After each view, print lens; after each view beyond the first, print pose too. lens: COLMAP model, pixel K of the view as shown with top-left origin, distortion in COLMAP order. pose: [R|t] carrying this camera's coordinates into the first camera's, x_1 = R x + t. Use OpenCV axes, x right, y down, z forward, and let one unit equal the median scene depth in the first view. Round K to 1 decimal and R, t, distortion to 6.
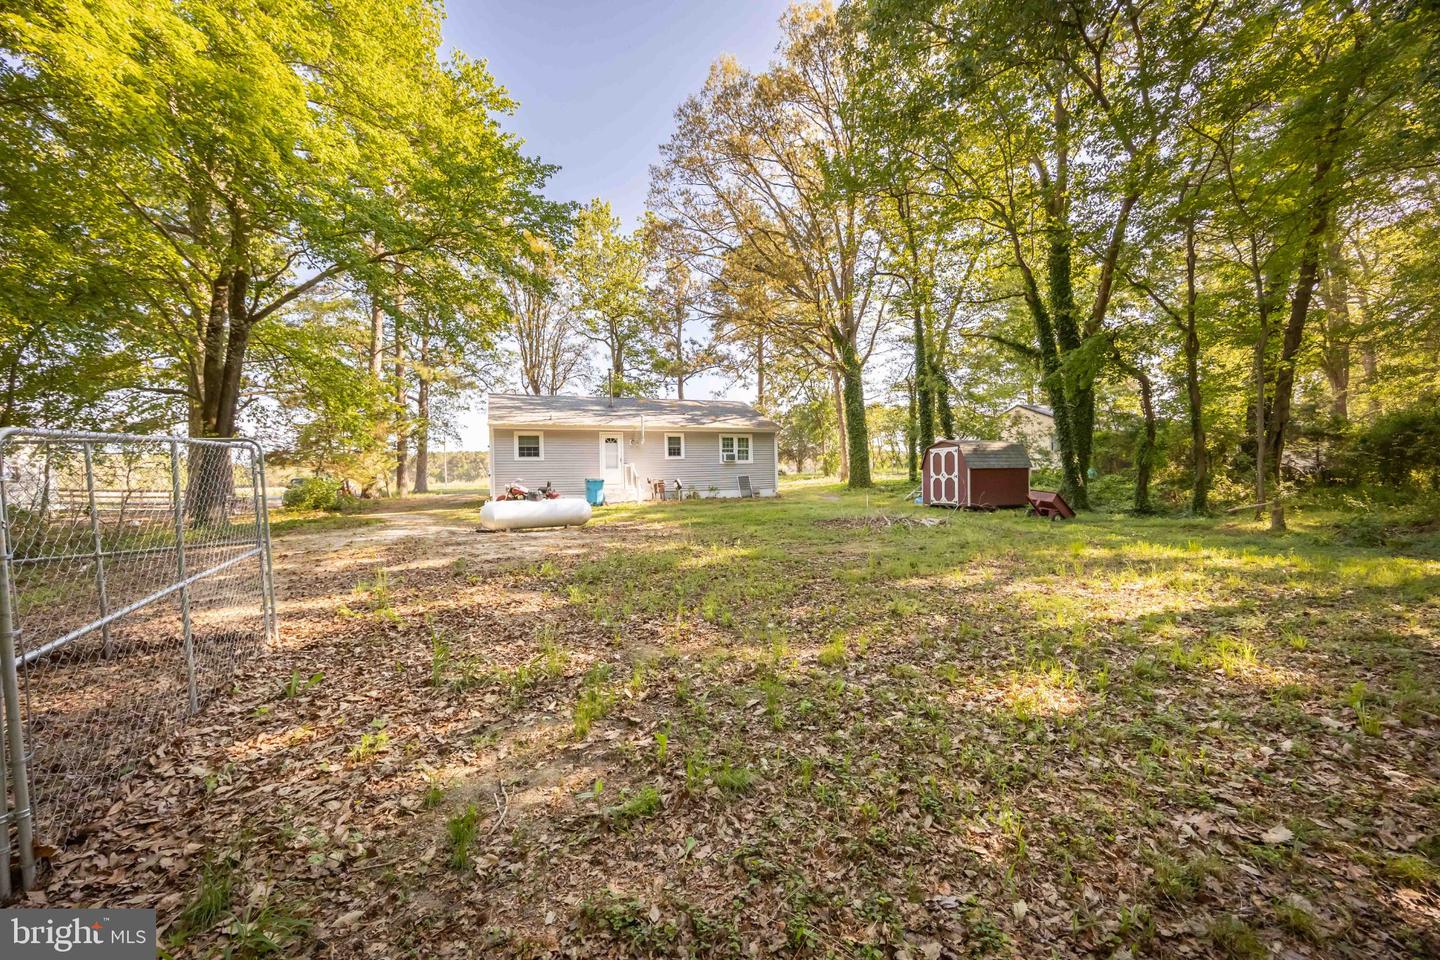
lens RADIAL K [[560.0, 0, 715.5], [0, 560.0, 473.4], [0, 0, 1]] dist [-0.000807, -0.000314]
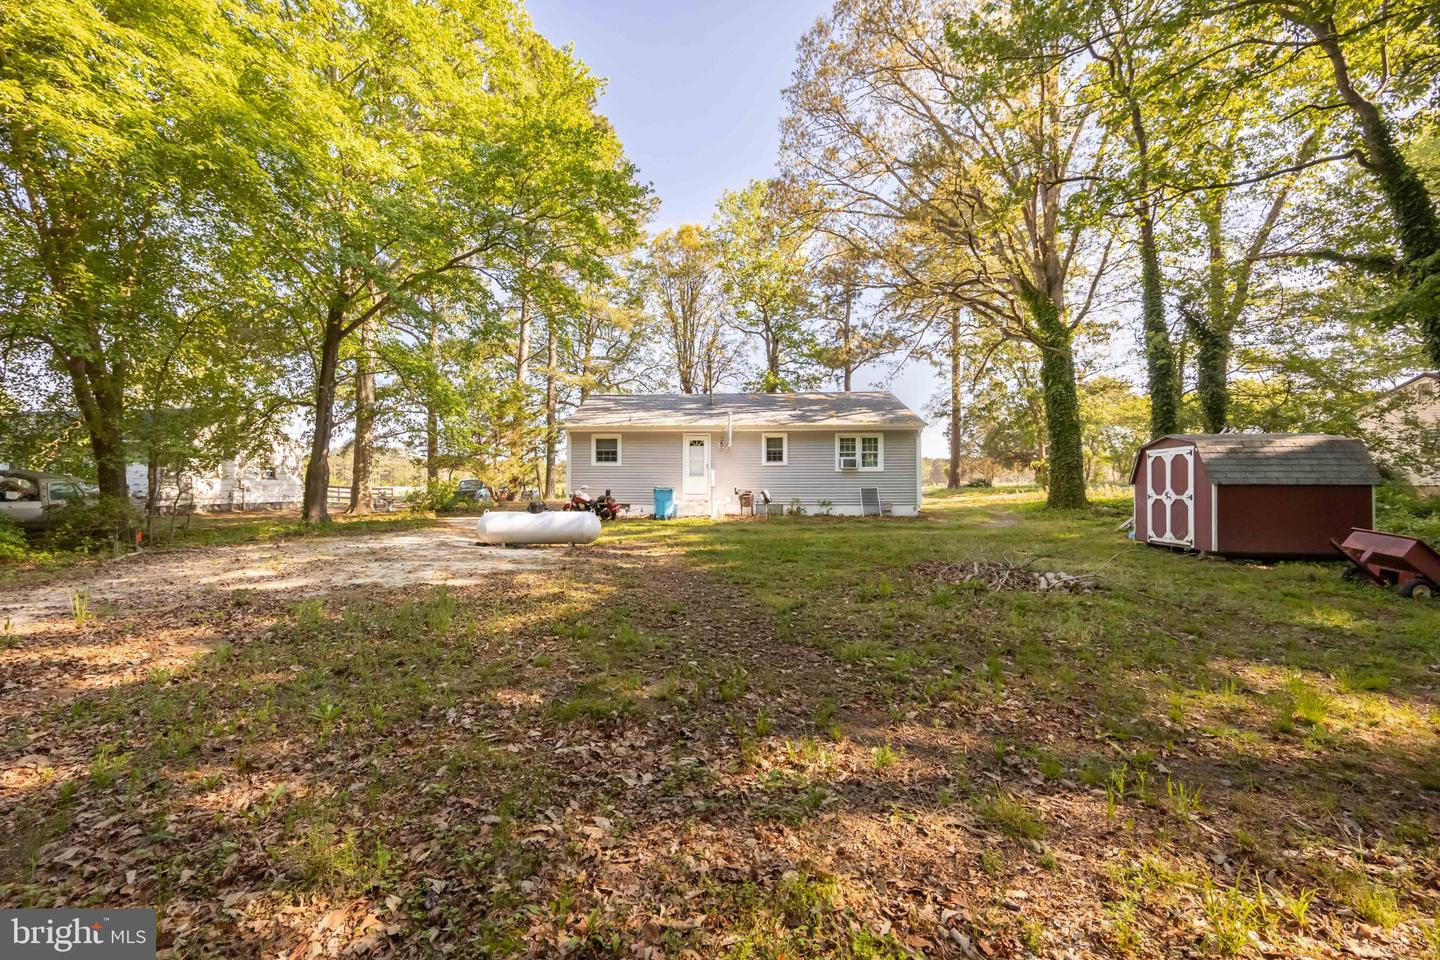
lens RADIAL K [[560.0, 0, 730.7], [0, 560.0, 475.2], [0, 0, 1]] dist [-0.000807, -0.000314]
pose [[0.901448, 0.012427, -0.432709, 0.221054], [-0.014909, 0.999886, -0.002344, -0.008176], [0.432630, 0.008564, 0.901531, 0.241706]]
